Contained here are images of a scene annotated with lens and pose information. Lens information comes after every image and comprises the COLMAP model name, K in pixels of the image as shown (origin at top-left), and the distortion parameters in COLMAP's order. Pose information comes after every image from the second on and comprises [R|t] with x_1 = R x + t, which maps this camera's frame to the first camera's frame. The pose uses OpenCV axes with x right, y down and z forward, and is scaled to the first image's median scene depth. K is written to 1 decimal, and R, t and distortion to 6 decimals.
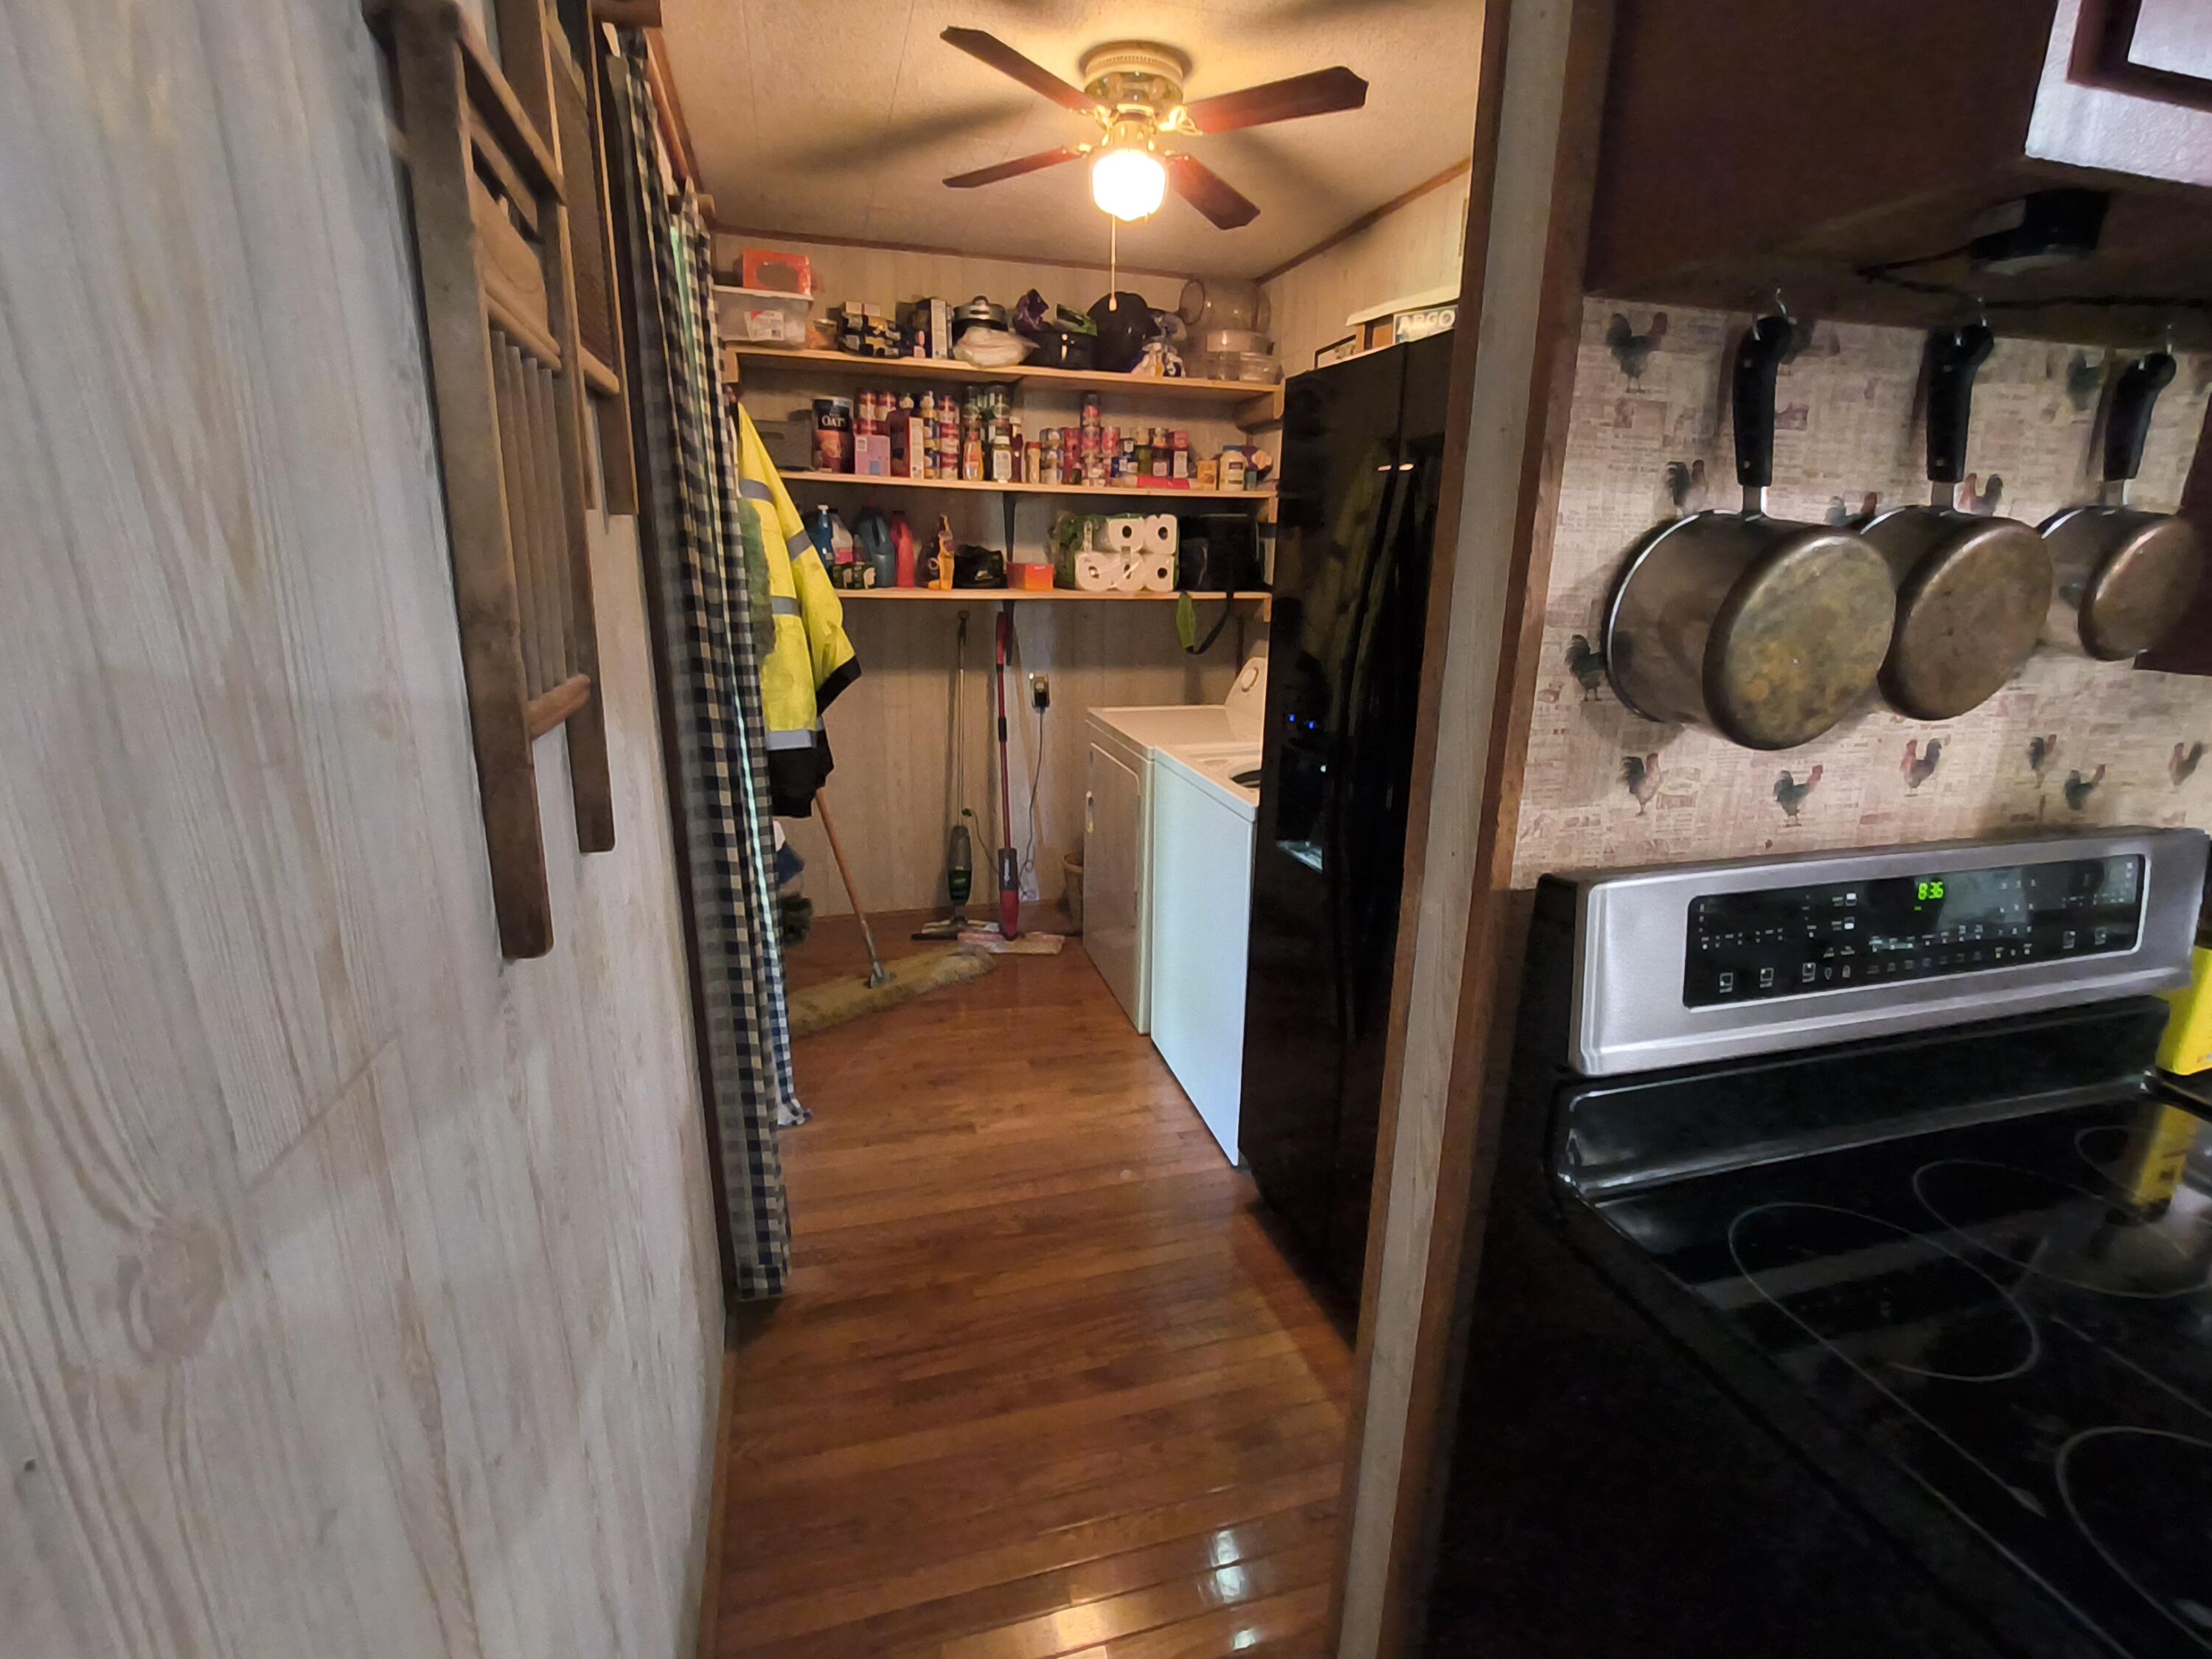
lens RADIAL K [[1035.9, 0, 1101.0], [0, 1035.9, 833.1], [0, 0, 1]] dist [-0.016612, -0.000017]
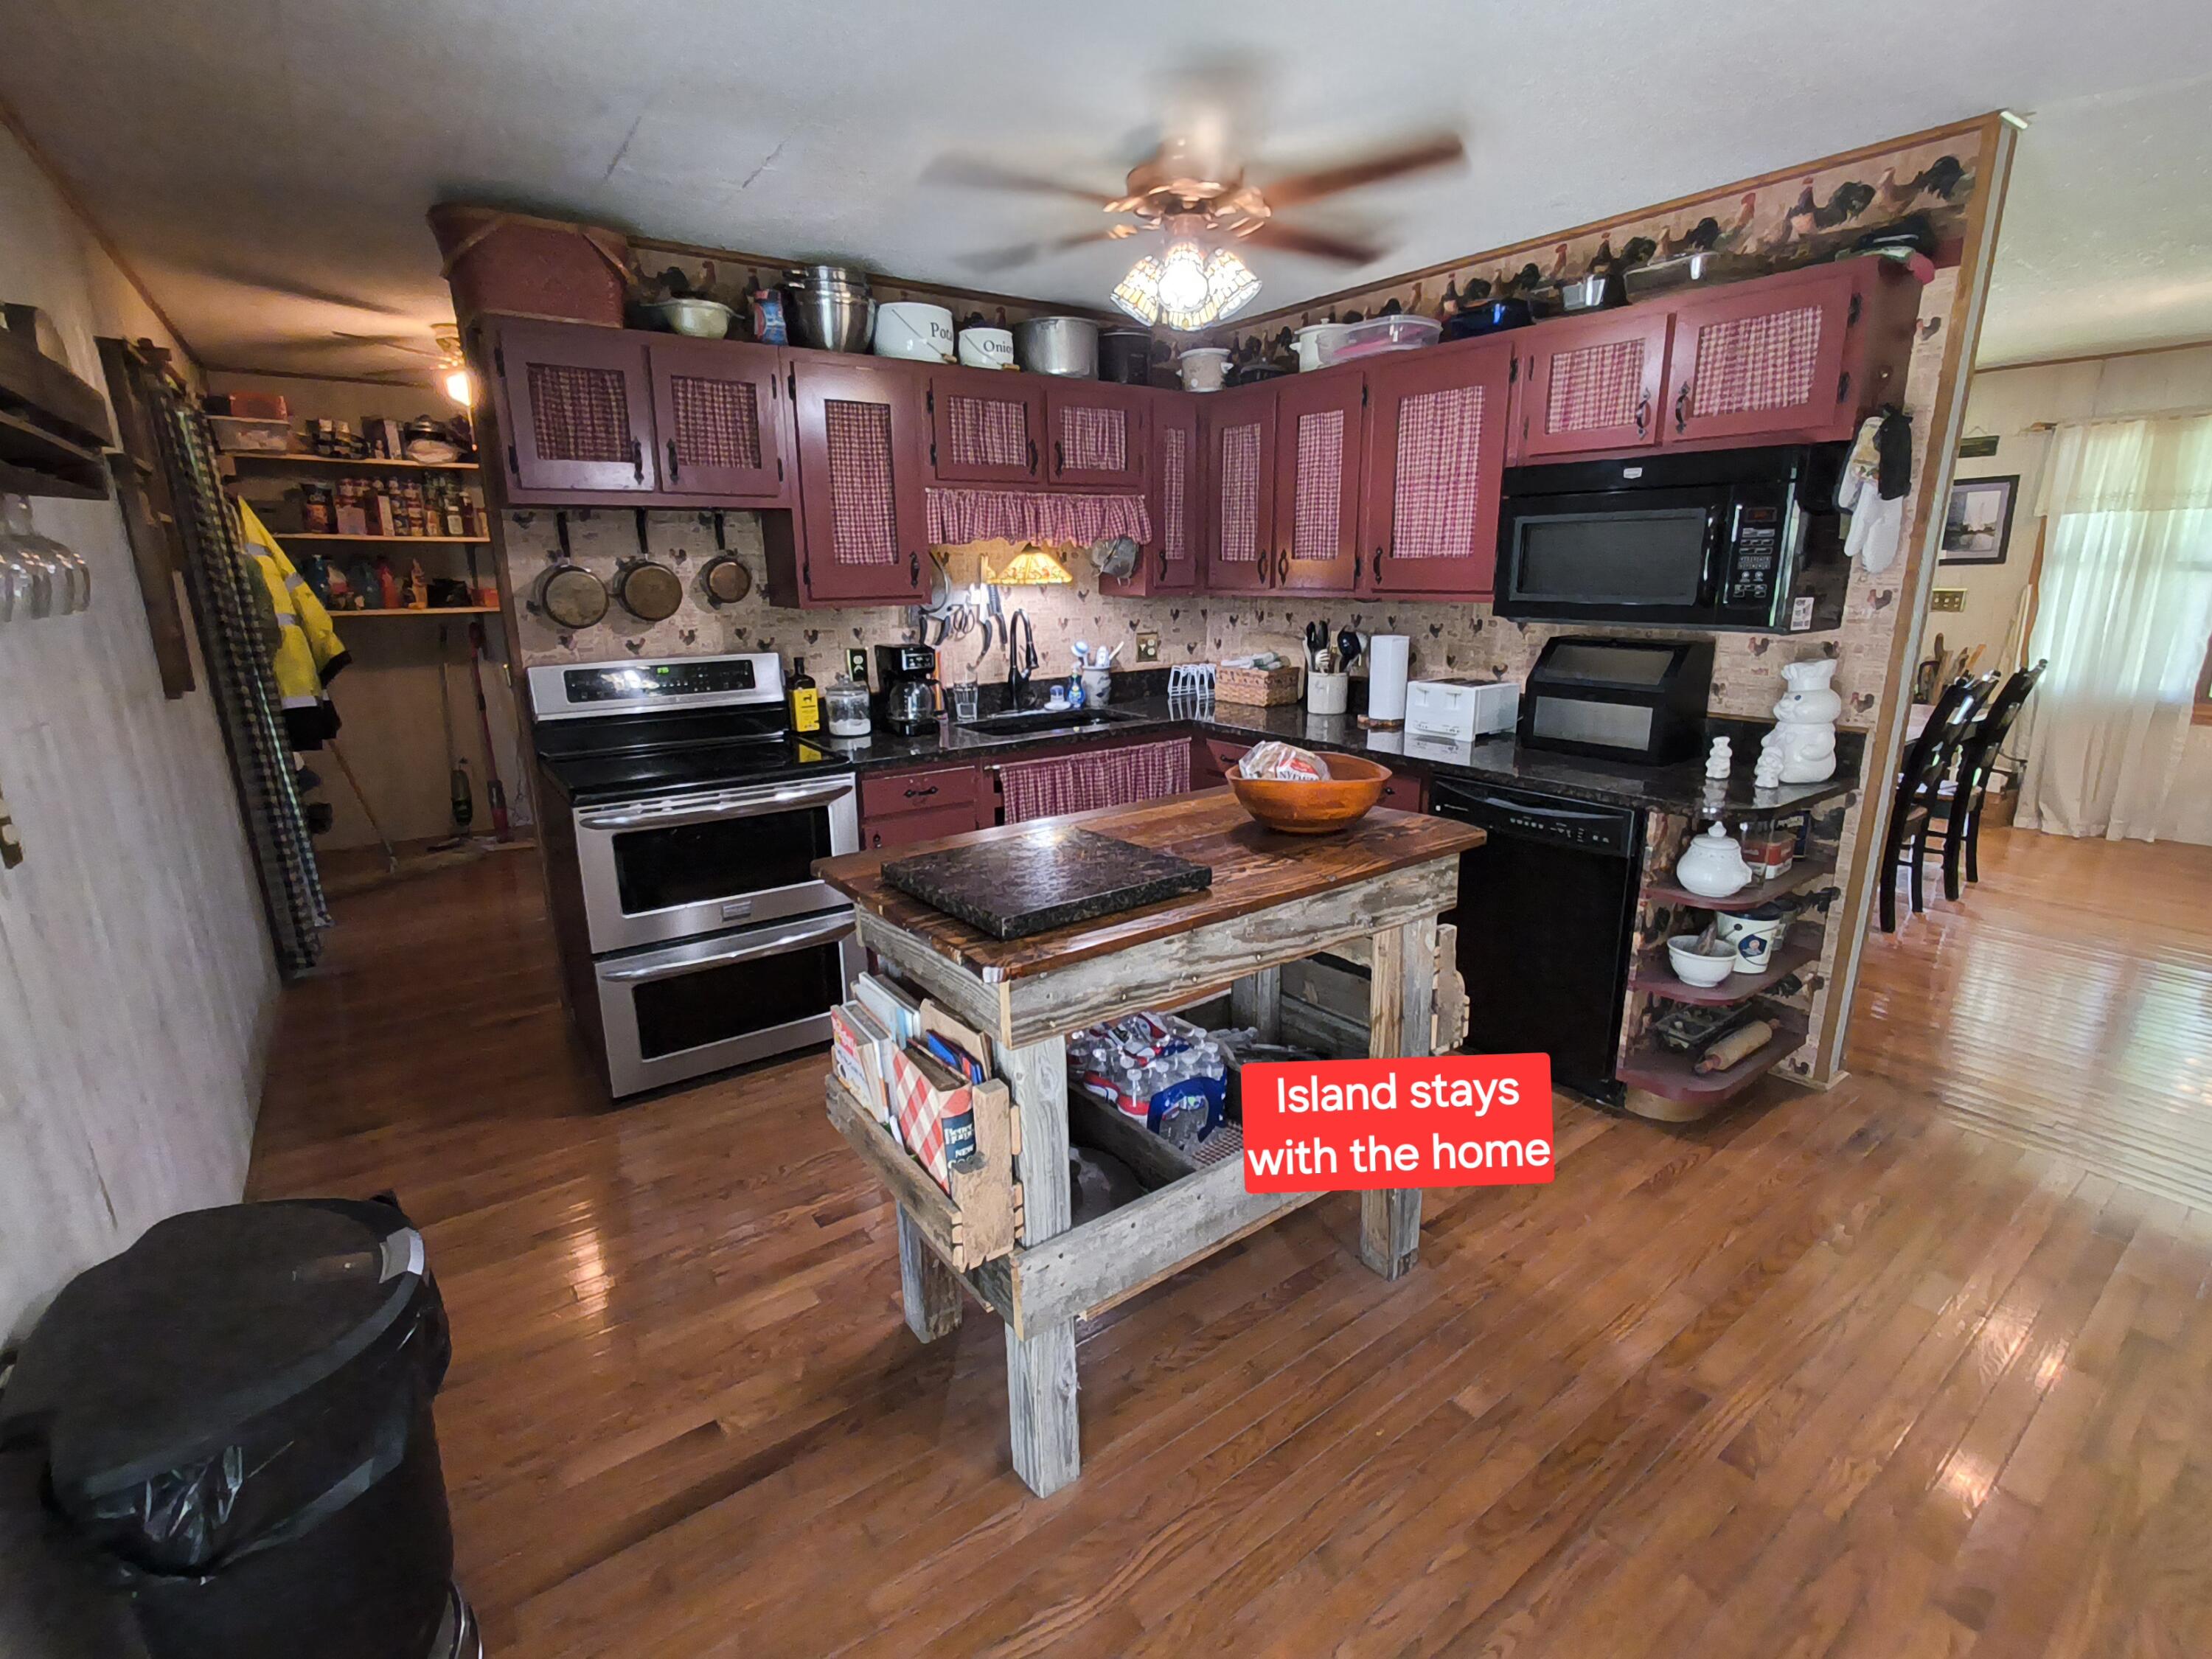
lens RADIAL K [[1011.2, 0, 1111.3], [0, 1011.2, 828.1], [0, 0, 1]] dist [-0.016019, 0.004698]
pose [[0.936365, -0.110228, 0.333271, 0.285673], [0.116281, 0.993215, 0.001793, 0.209101], [-0.331208, 0.037074, 0.942829, -0.743792]]
